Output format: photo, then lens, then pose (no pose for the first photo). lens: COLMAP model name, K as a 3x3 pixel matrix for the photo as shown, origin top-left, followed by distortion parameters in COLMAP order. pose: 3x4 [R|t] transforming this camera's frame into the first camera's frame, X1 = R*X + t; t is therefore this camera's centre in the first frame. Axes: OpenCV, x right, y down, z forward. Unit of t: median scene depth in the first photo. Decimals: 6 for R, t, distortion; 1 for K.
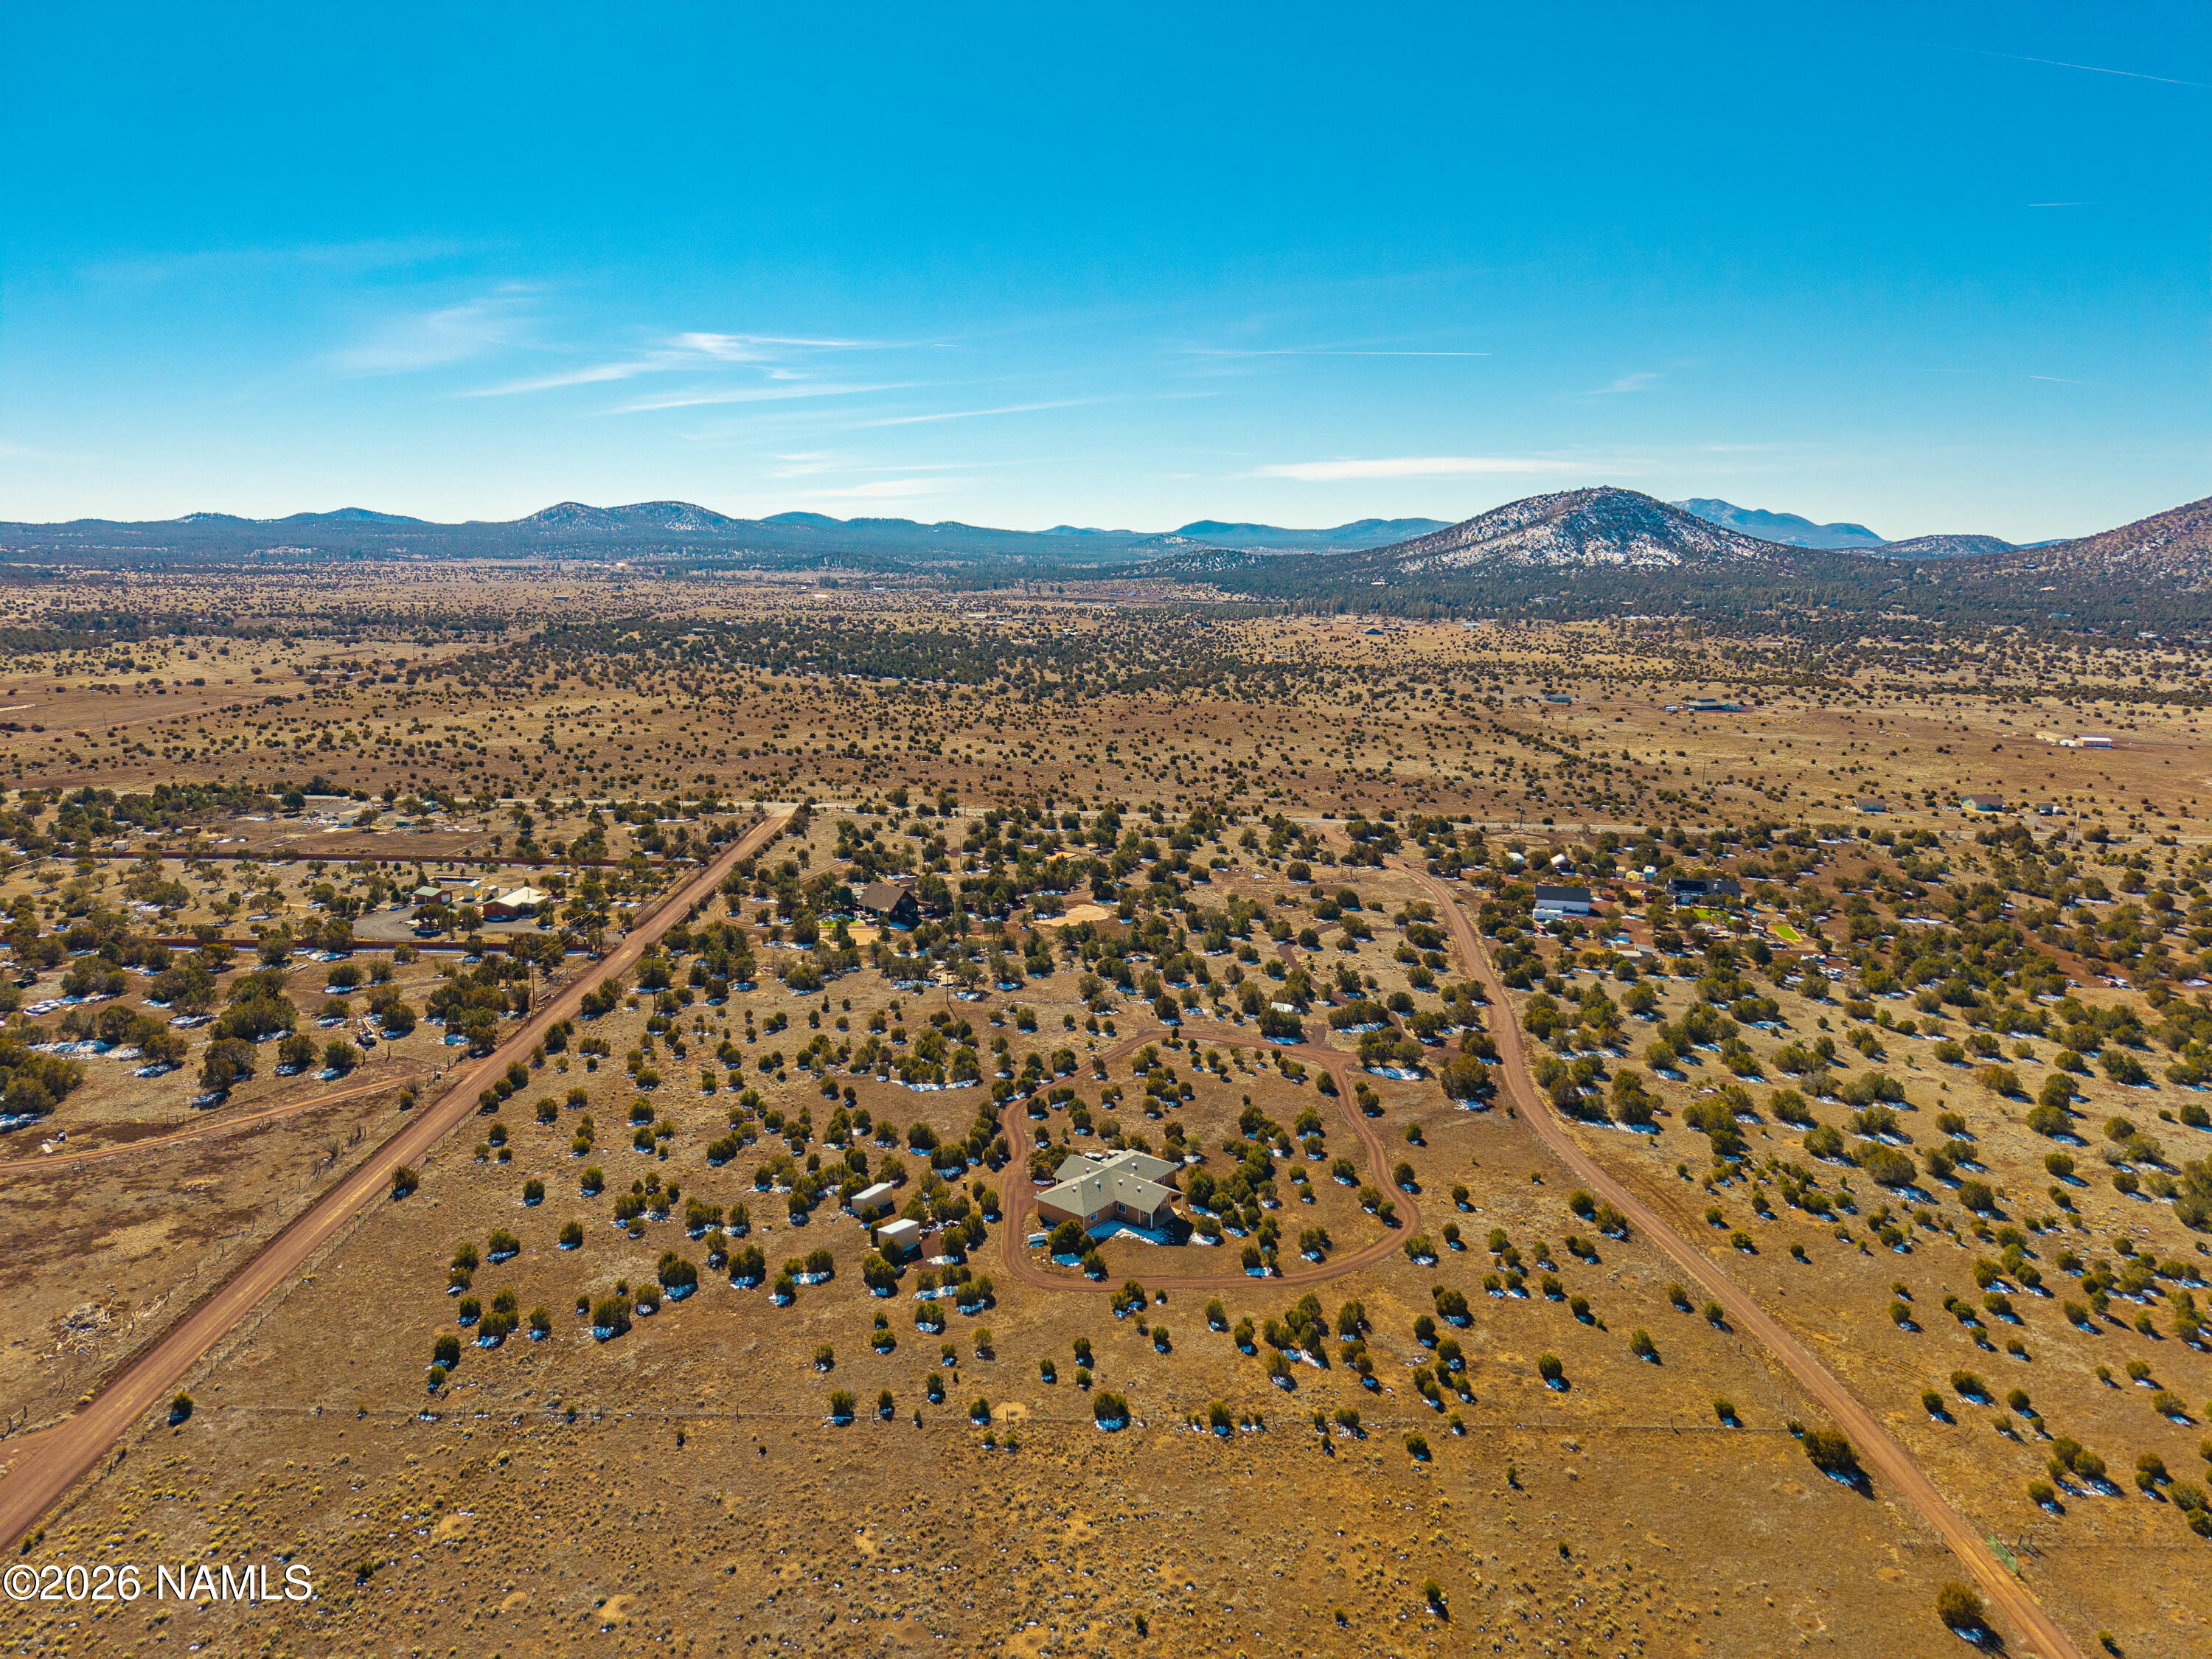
lens RADIAL K [[1498.1, 0, 1104.6], [0, 1498.1, 858.9], [0, 0, 1]] dist [0.011754, -0.009408]
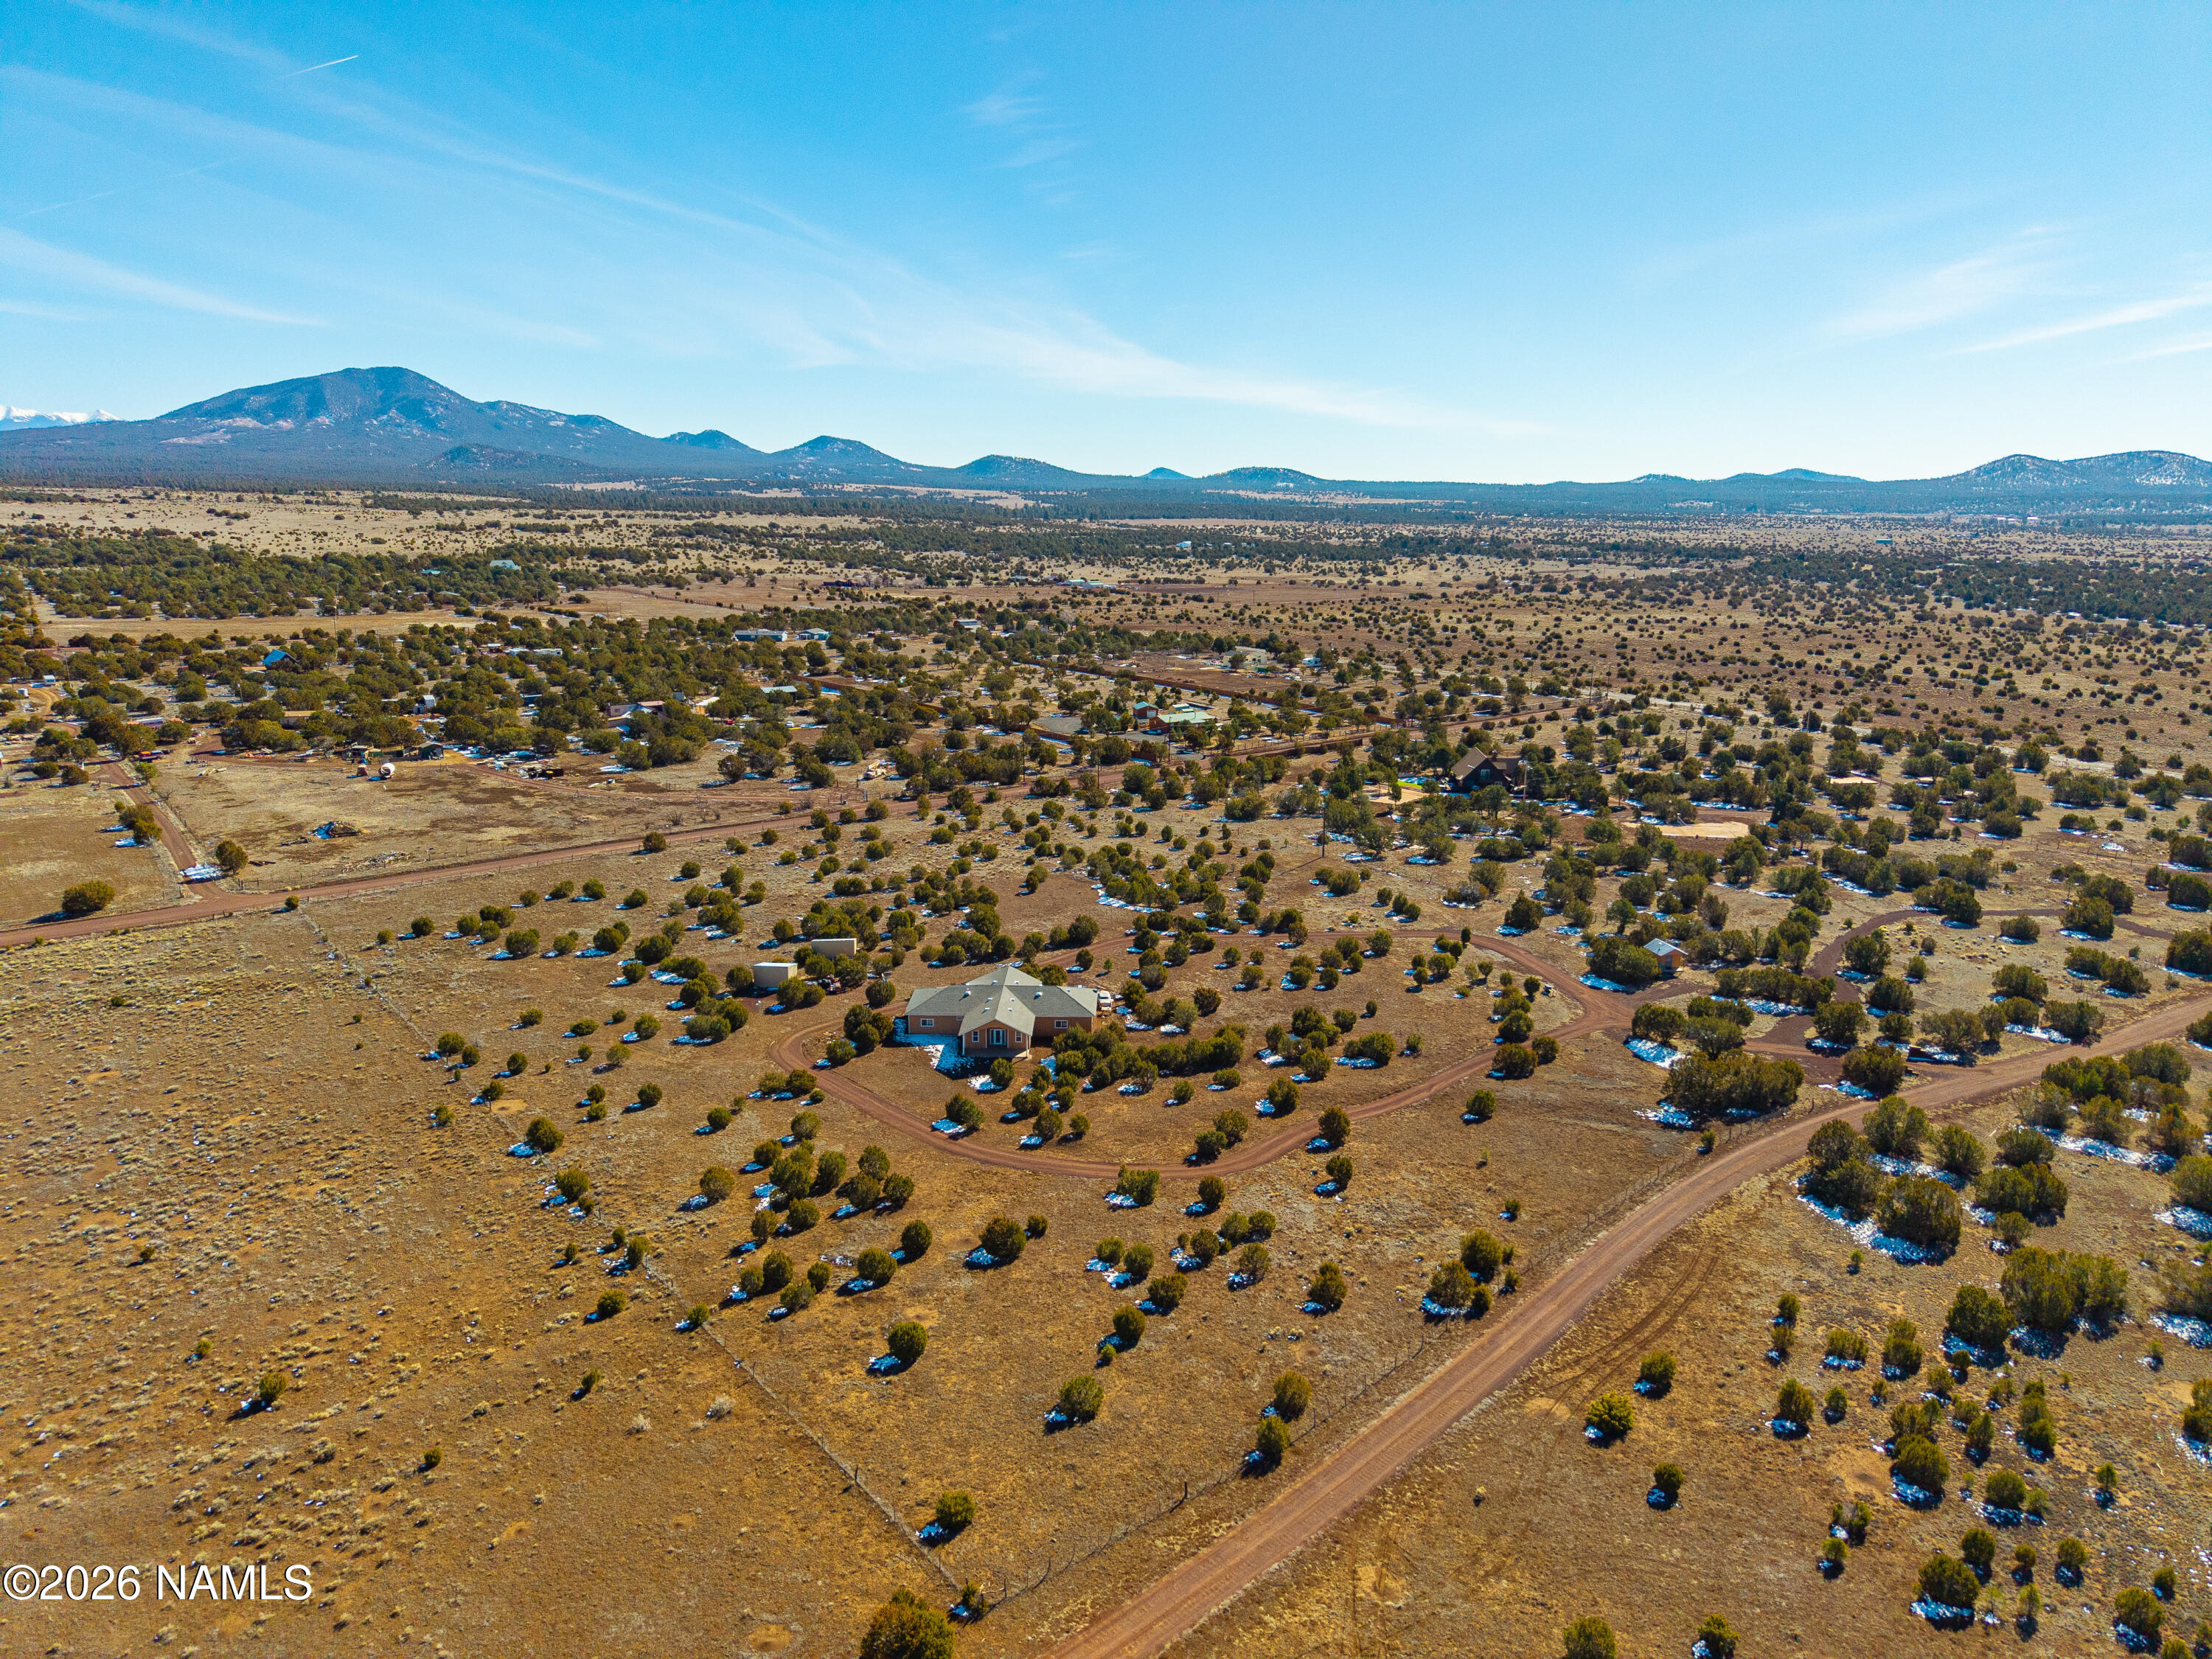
lens RADIAL K [[1498.1, 0, 1104.6], [0, 1498.1, 858.9], [0, 0, 1]] dist [0.011754, -0.009408]
pose [[0.615716, 0.181073, -0.766881, 0.361888], [-0.168117, 0.981017, 0.096655, 0.029768], [0.769825, 0.069414, 0.634469, 0.296174]]
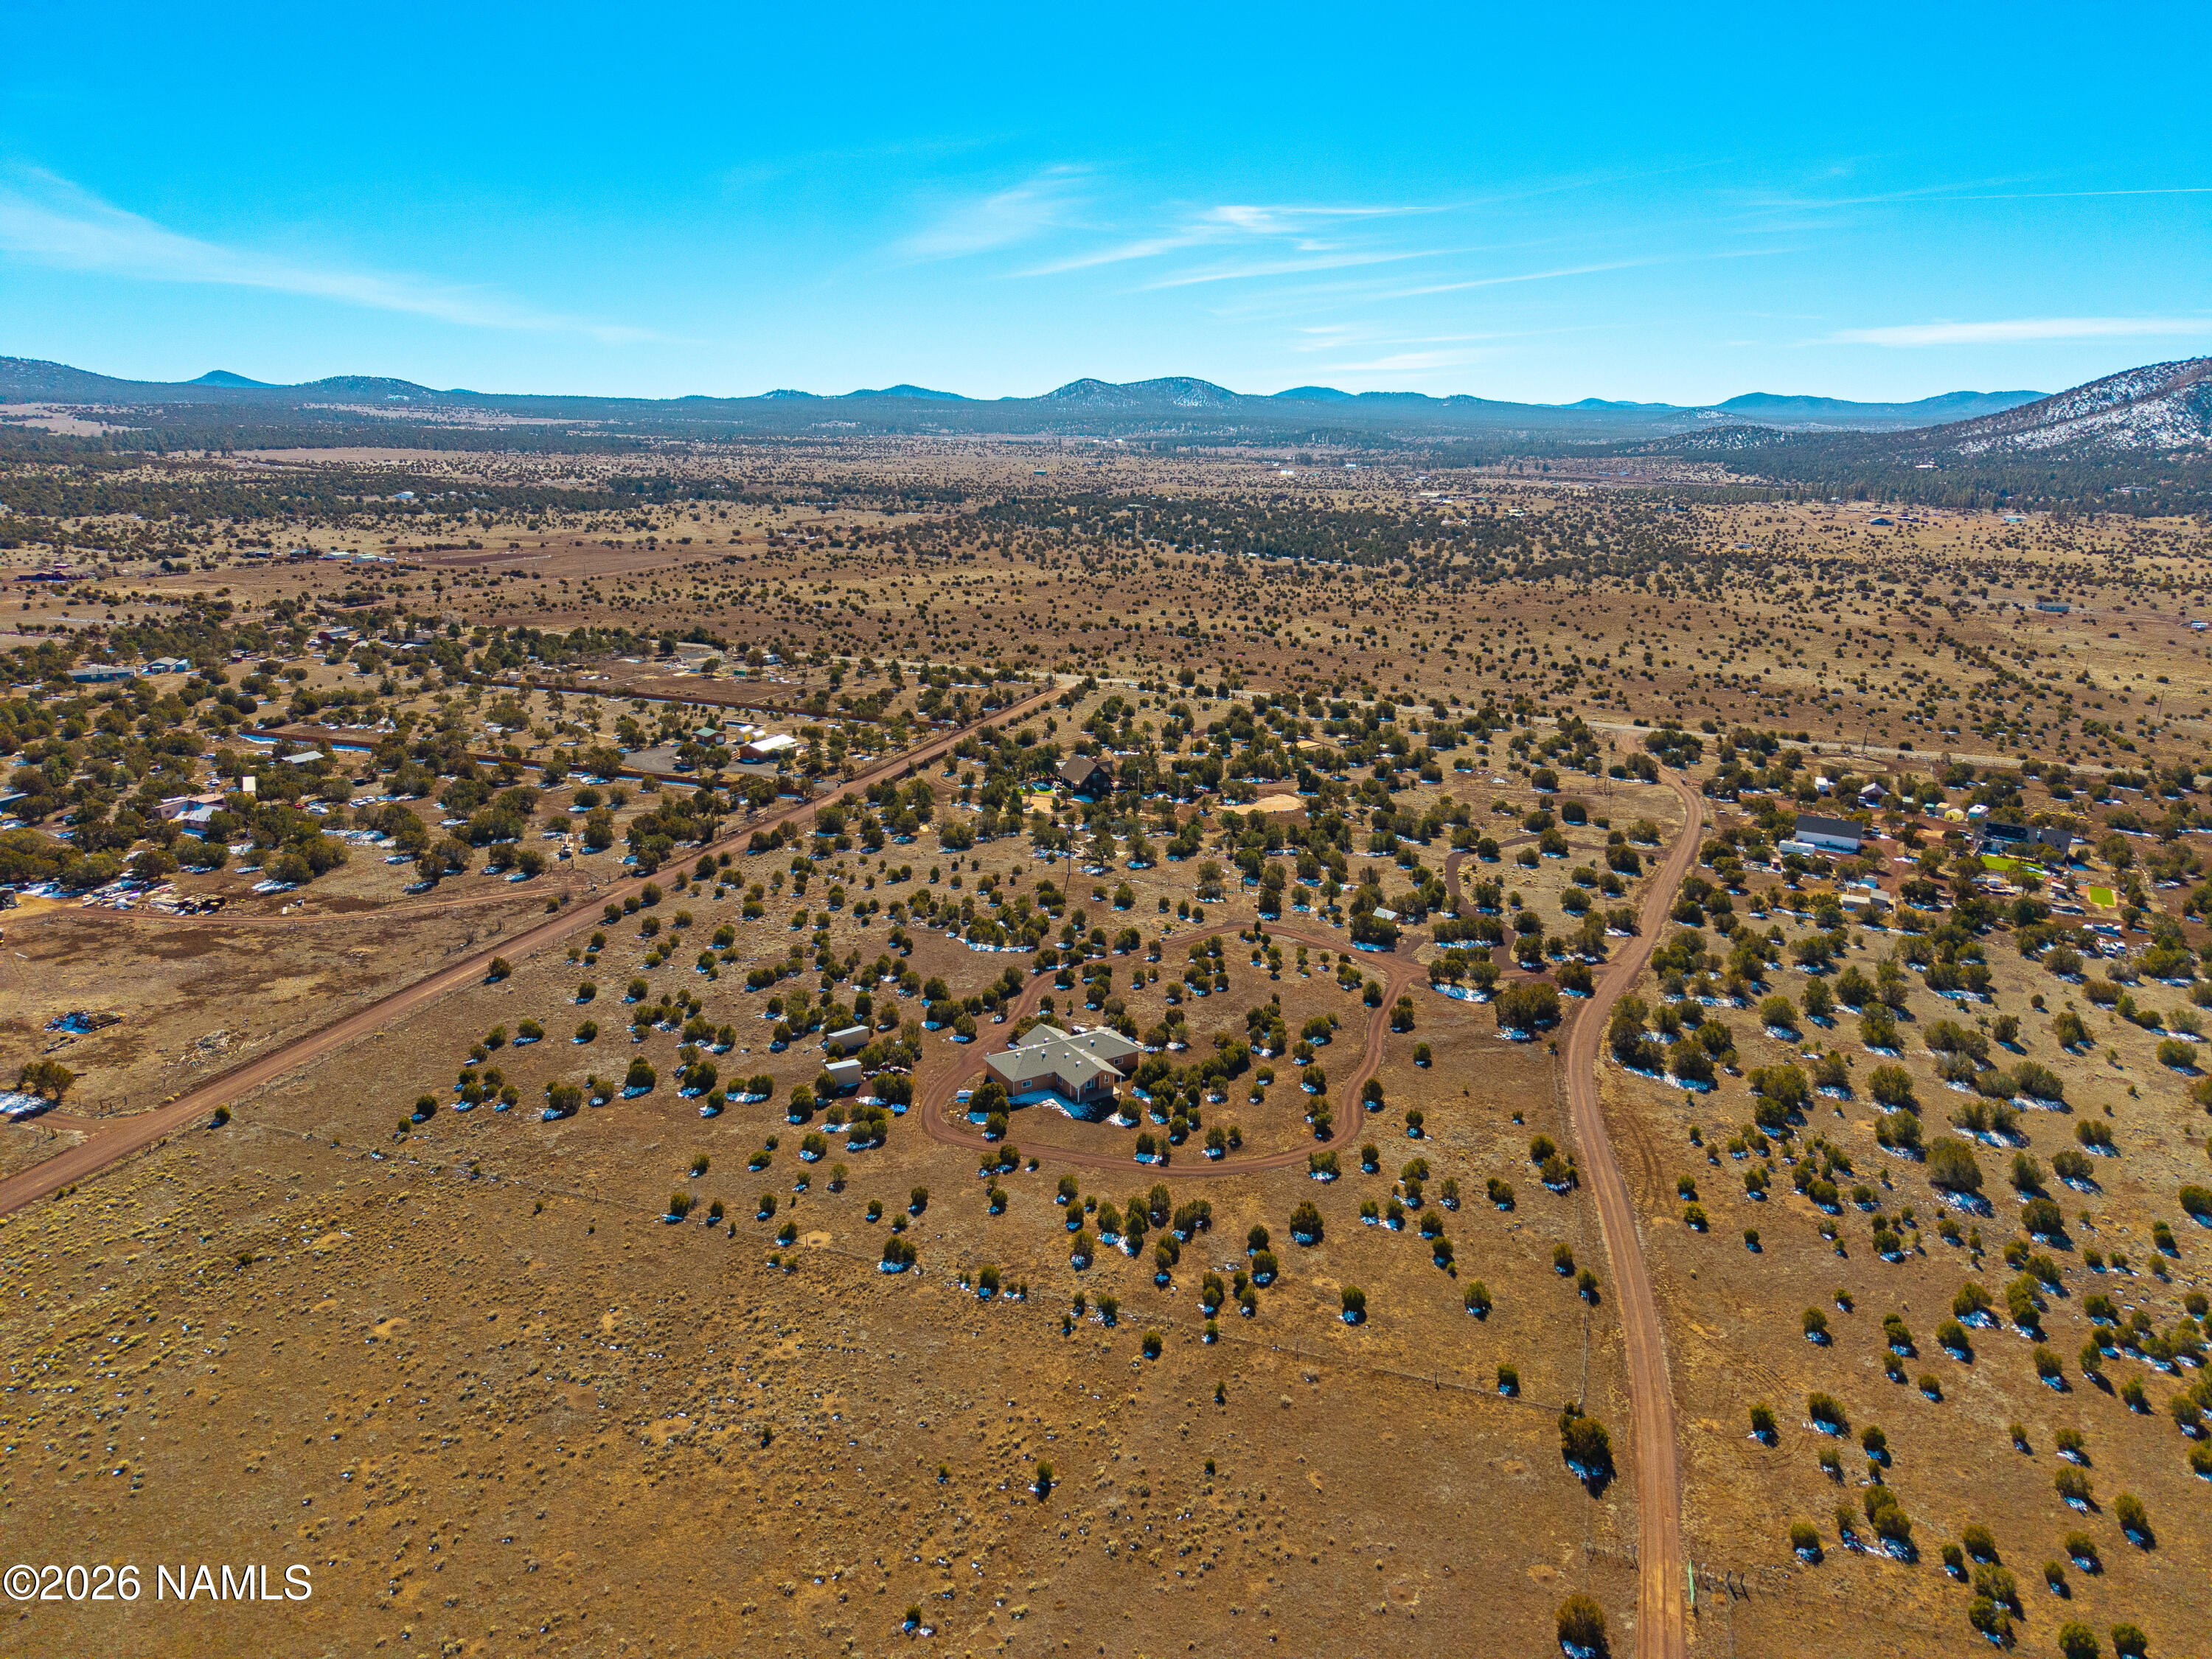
lens RADIAL K [[1503.7, 0, 1106.0], [0, 1503.7, 829.5], [0, 0, 1]] dist [0.026805, -0.030934]
pose [[0.942548, 0.091278, -0.321358, 0.196025], [-0.072377, 0.994896, 0.070305, -0.006710], [0.326136, -0.043006, 0.944344, 0.024743]]
